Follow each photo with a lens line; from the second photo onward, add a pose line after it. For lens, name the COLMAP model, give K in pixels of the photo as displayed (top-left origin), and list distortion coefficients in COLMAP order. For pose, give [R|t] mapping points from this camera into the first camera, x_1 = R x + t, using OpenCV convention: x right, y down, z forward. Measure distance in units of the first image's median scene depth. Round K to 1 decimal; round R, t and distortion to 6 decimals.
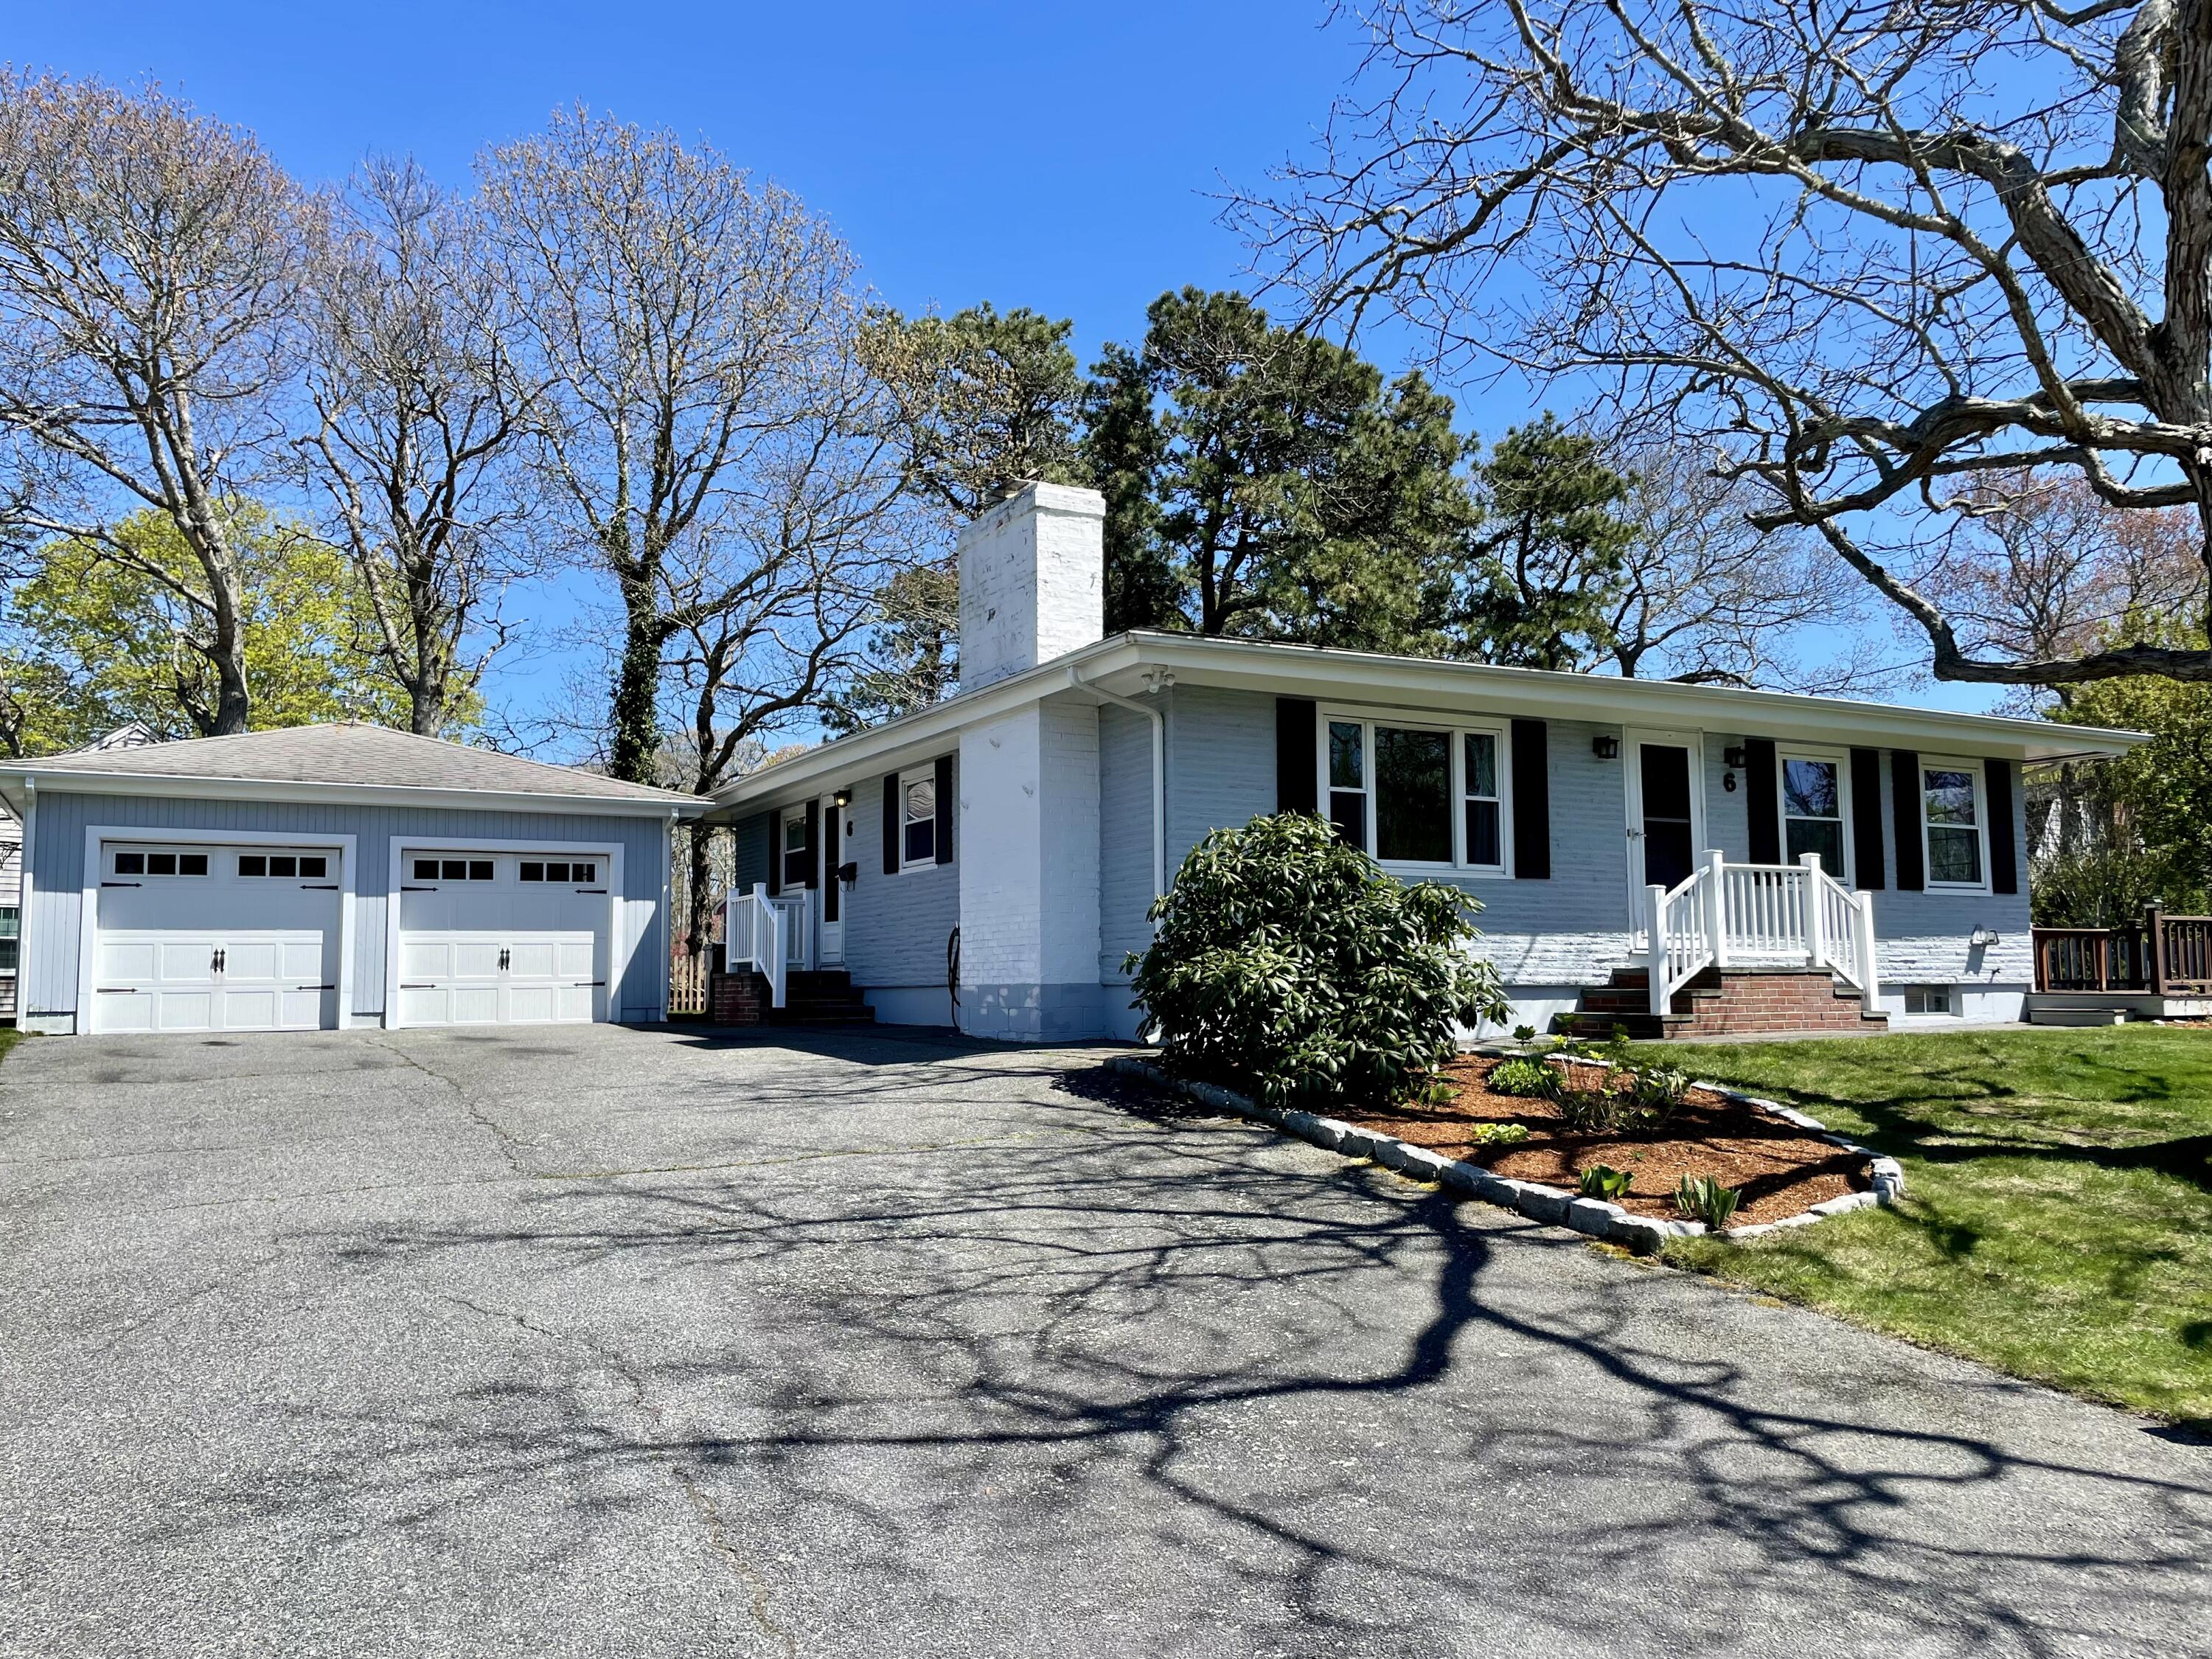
lens RADIAL K [[1758.5, 0, 1089.1], [0, 1758.5, 839.8], [0, 0, 1]] dist [0.084387, -0.125310]
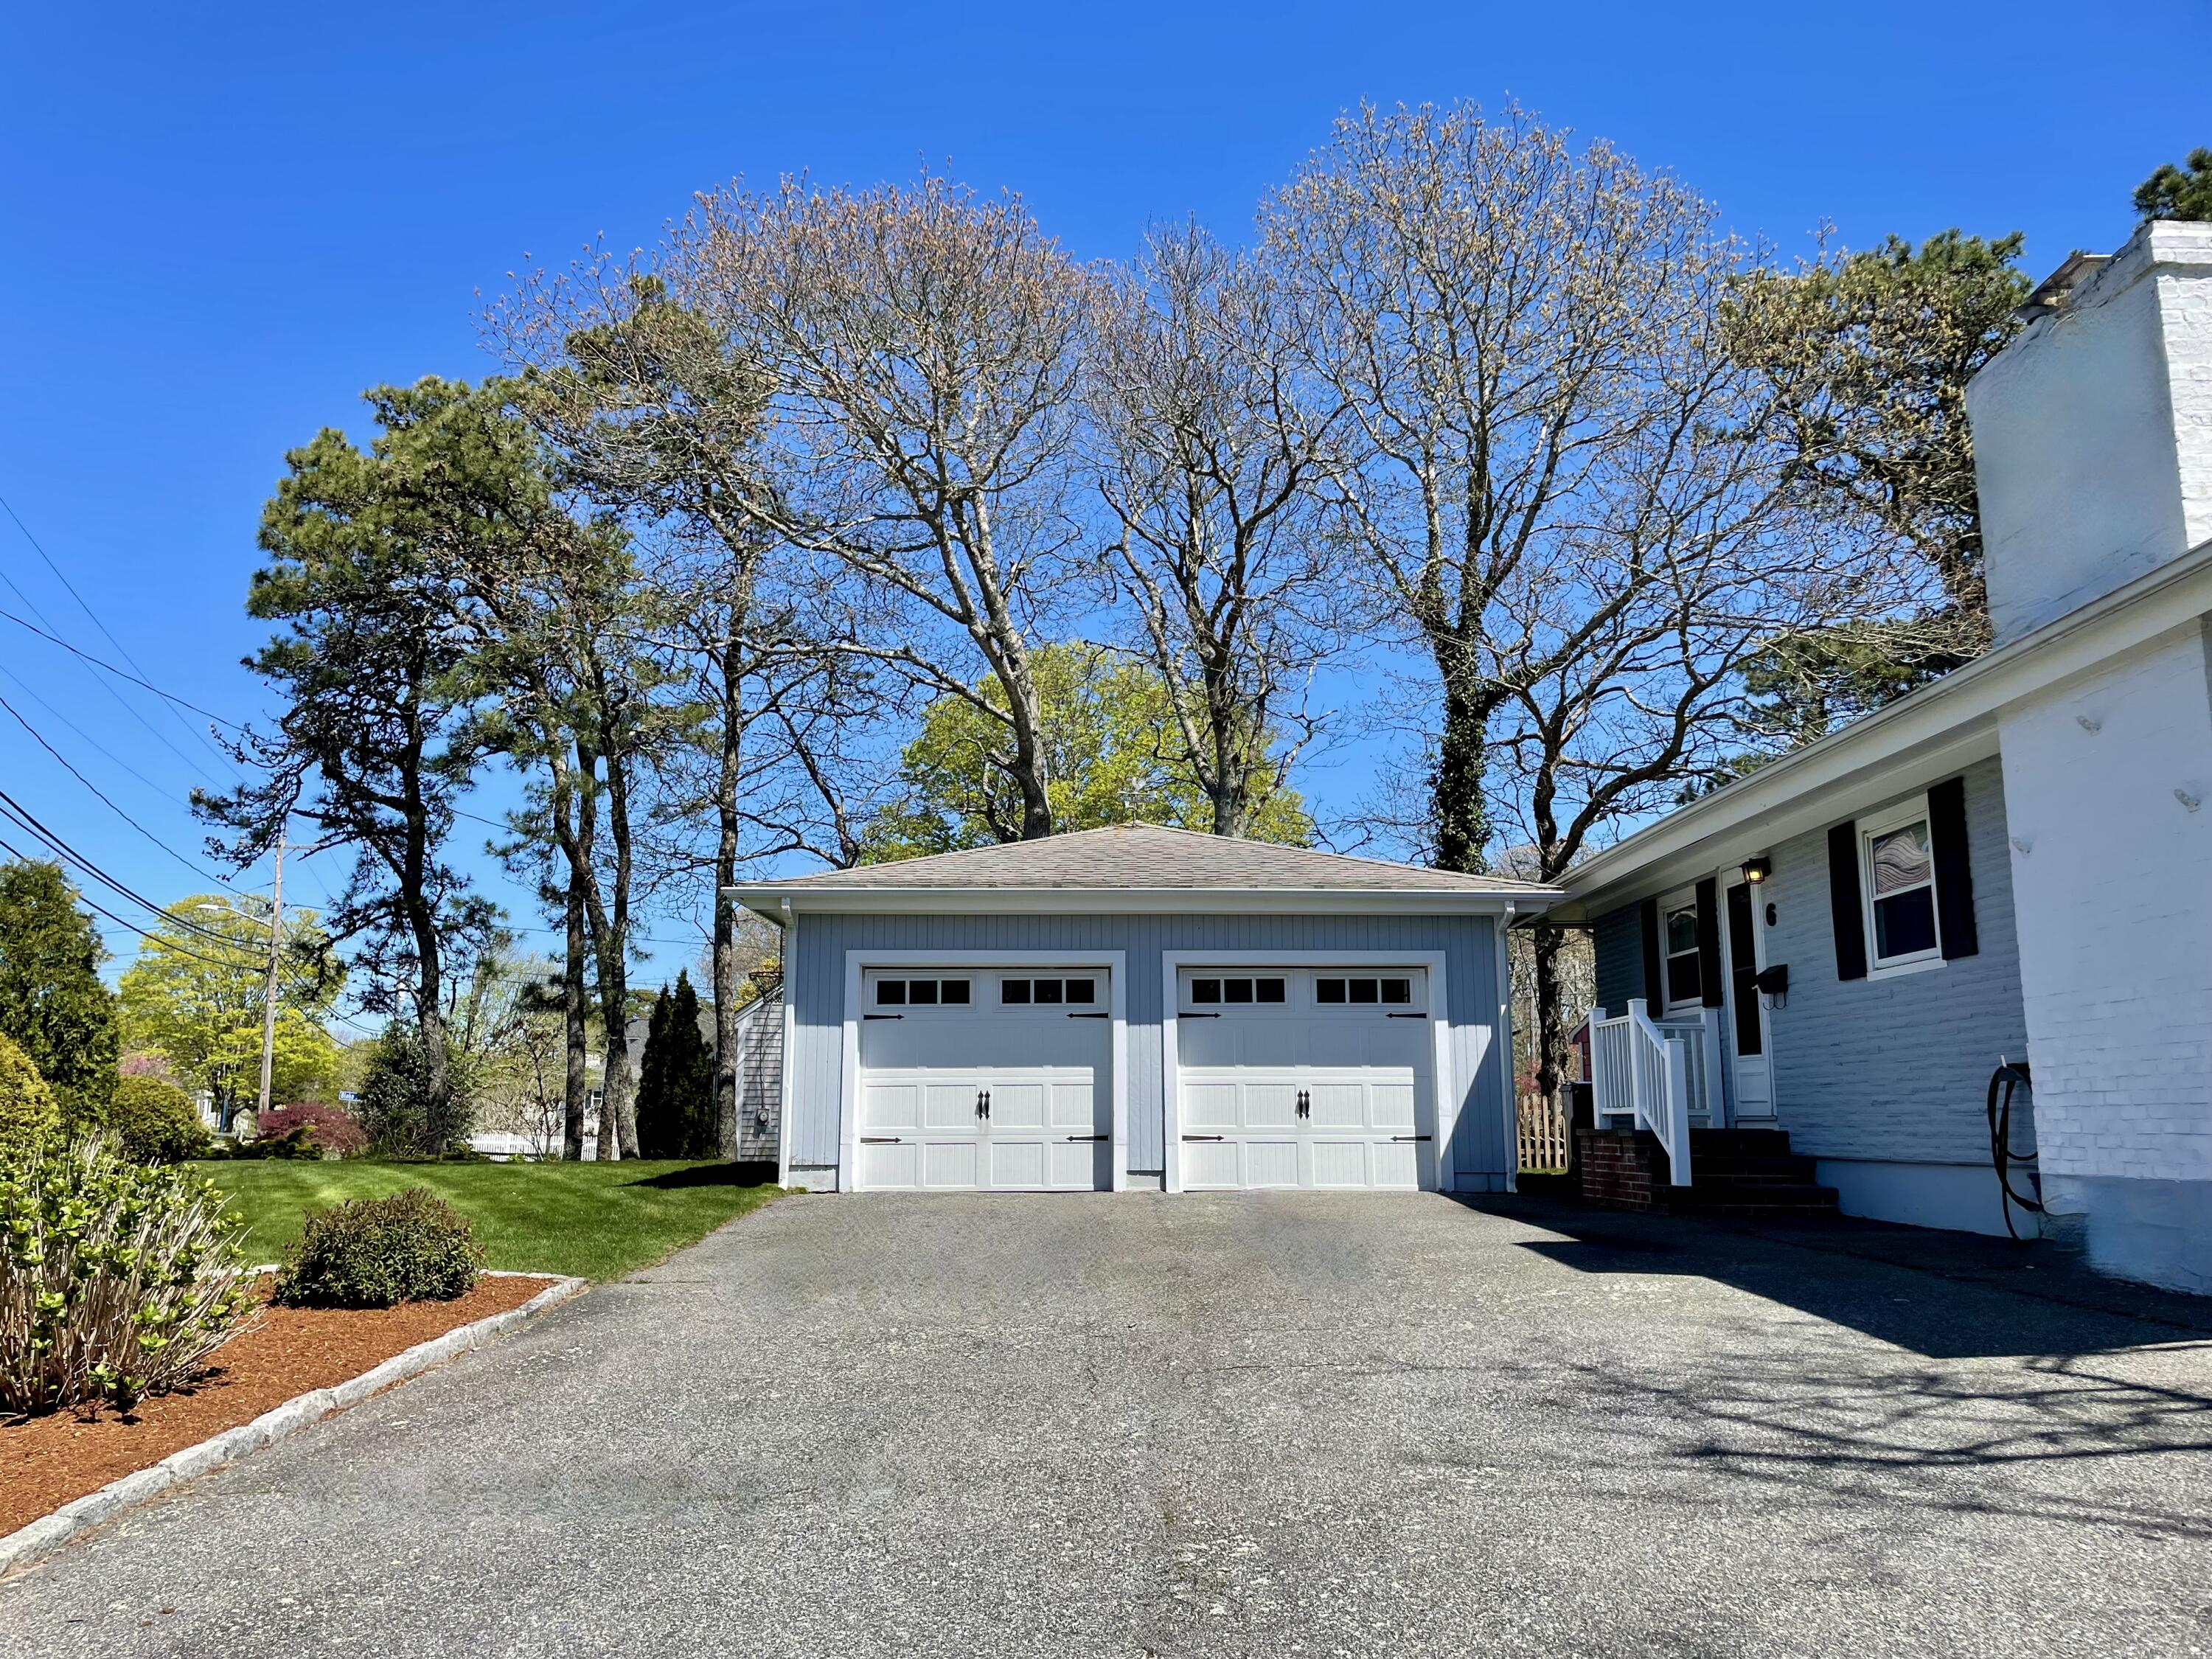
lens RADIAL K [[1725.4, 0, 1085.0], [0, 1725.4, 825.6], [0, 0, 1]] dist [0.097498, -0.128981]
pose [[0.888420, -0.069694, -0.453711, -0.047071], [0.032363, 0.995457, -0.089540, 0.008086], [0.457890, 0.064866, 0.886639, 0.211939]]
